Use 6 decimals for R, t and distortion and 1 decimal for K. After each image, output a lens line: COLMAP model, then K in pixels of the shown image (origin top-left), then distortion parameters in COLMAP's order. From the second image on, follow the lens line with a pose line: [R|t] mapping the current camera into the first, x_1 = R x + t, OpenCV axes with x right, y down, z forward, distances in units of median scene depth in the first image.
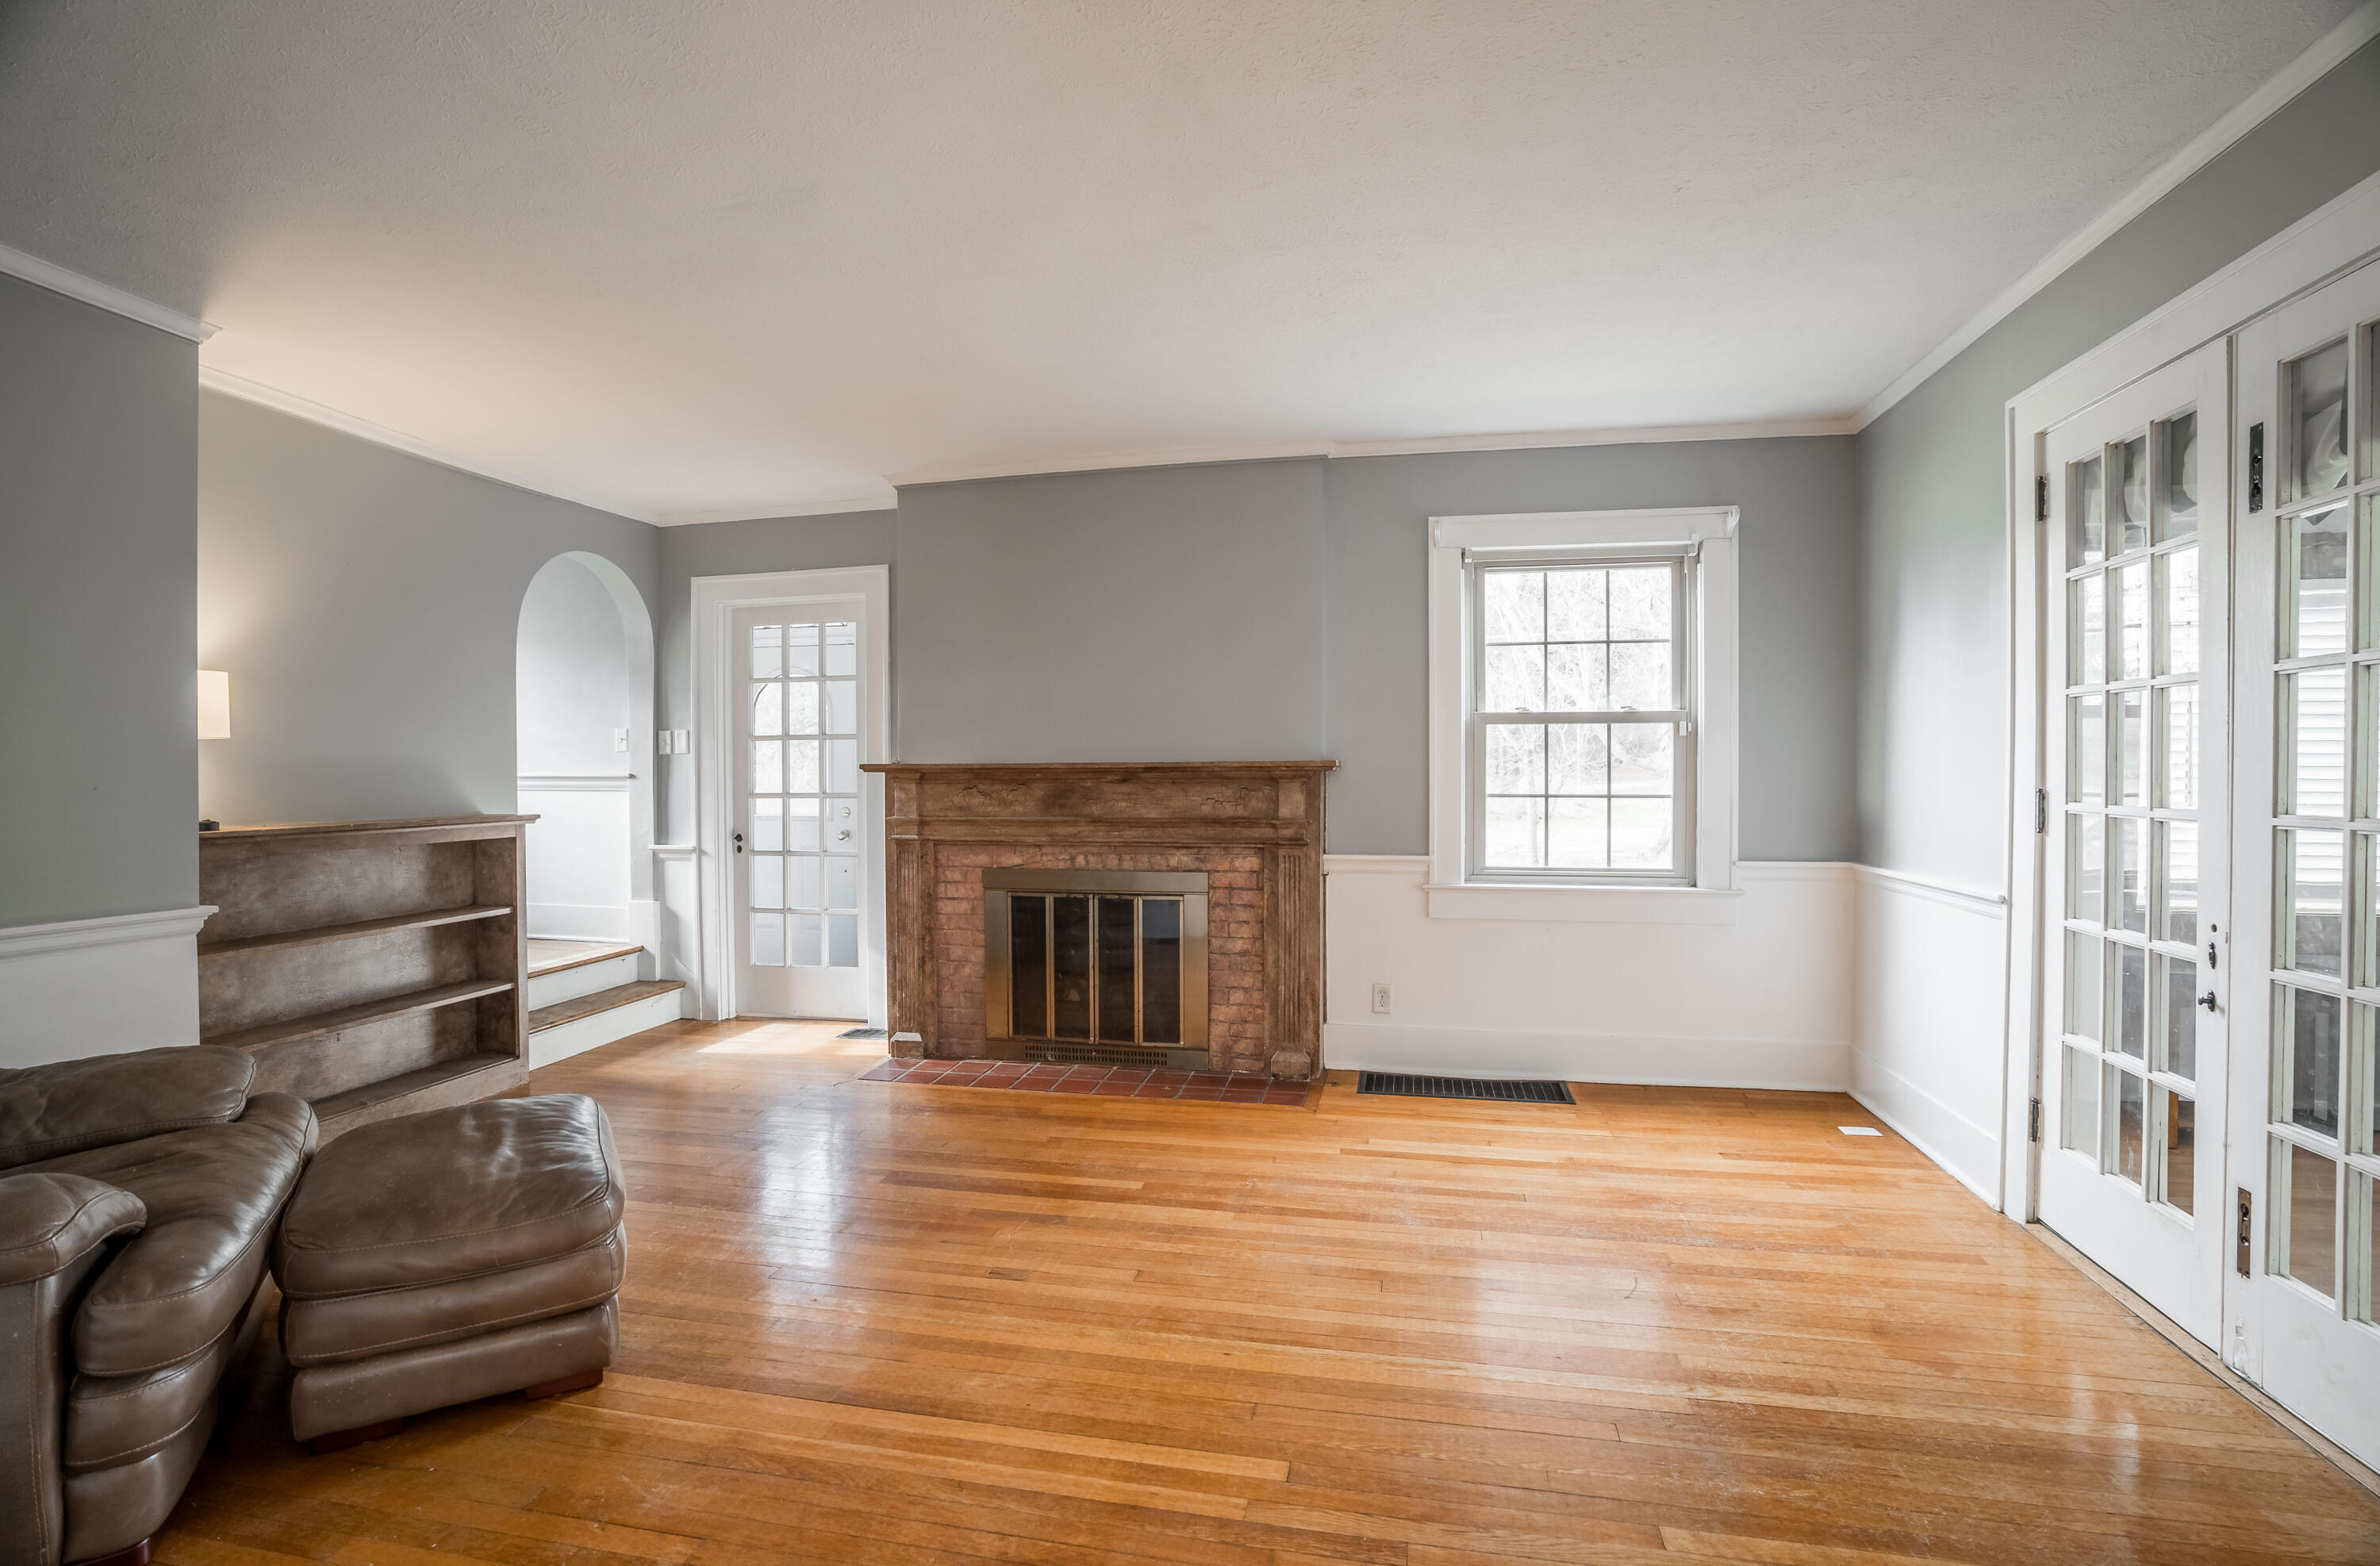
lens RADIAL K [[1084.3, 0, 1192.7], [0, 1084.3, 782.5], [0, 0, 1]] dist [-0.023823, 0.006551]
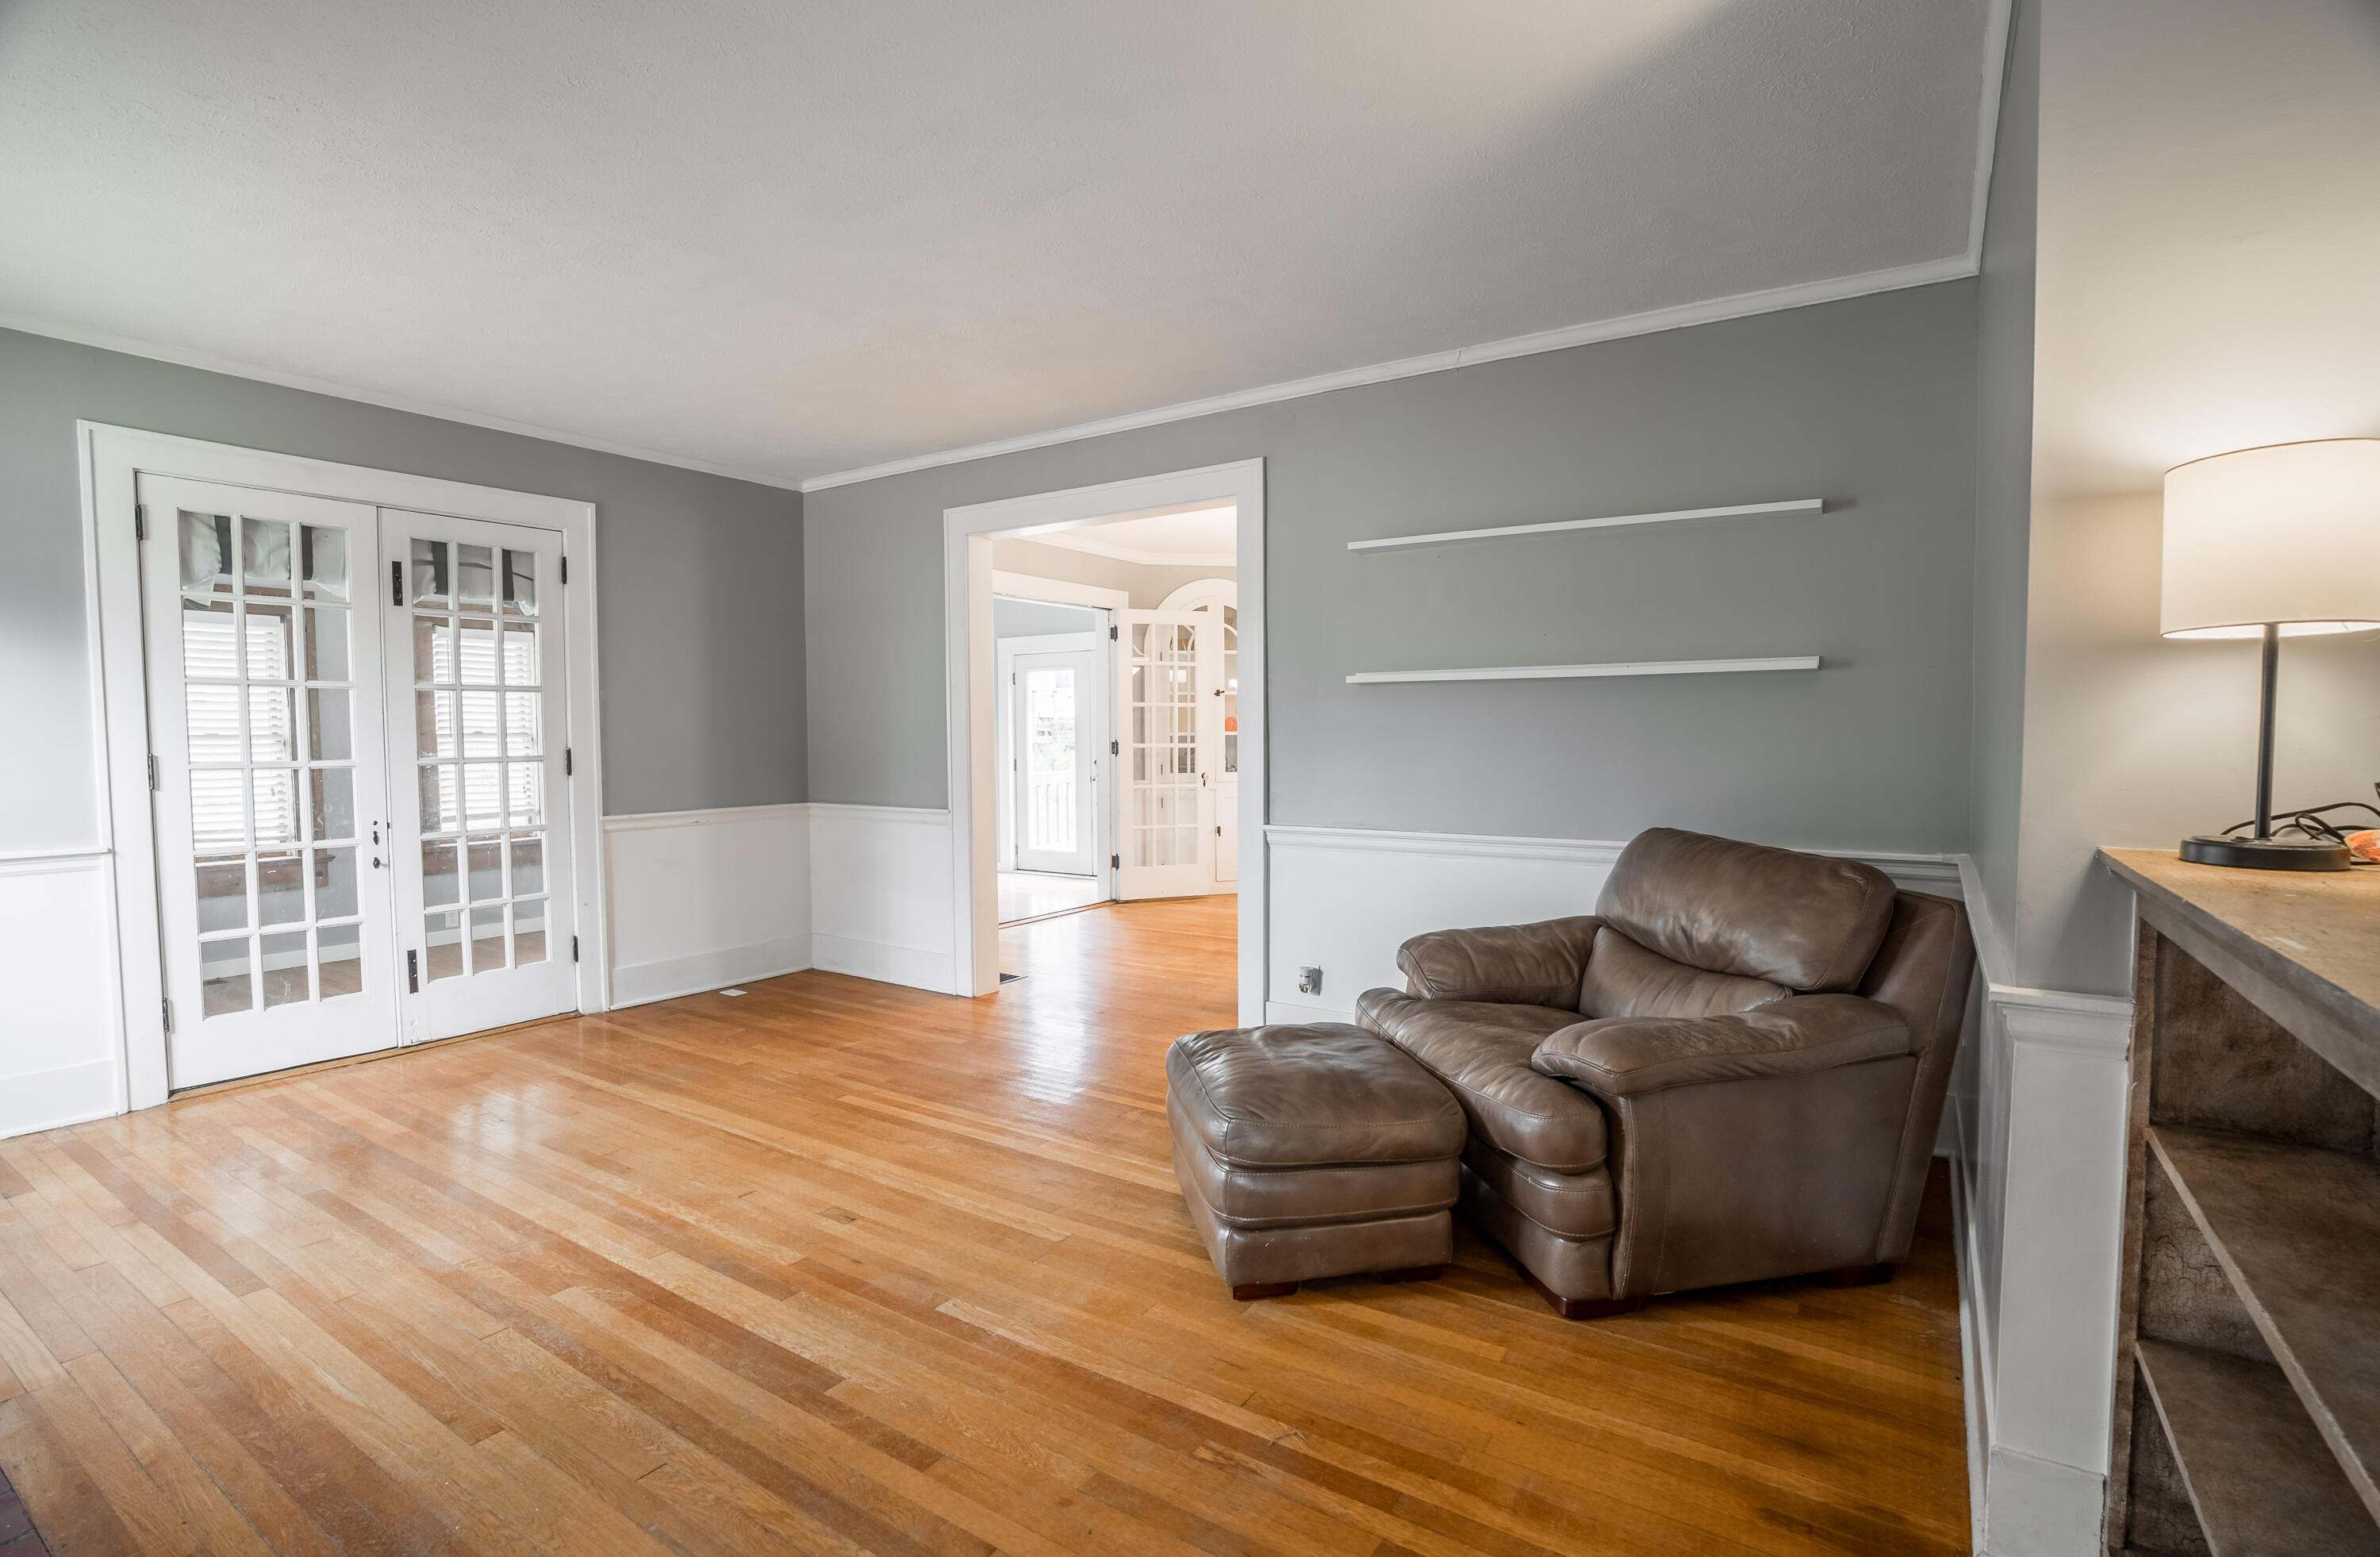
lens RADIAL K [[1089.8, 0, 1199.9], [0, 1089.8, 784.0], [0, 0, 1]] dist [-0.030154, 0.004216]
pose [[-0.926104, -0.011928, 0.377079, -1.001809], [0.011549, 0.998135, 0.059937, -0.023613], [-0.377090, 0.059863, -0.924240, 2.051302]]
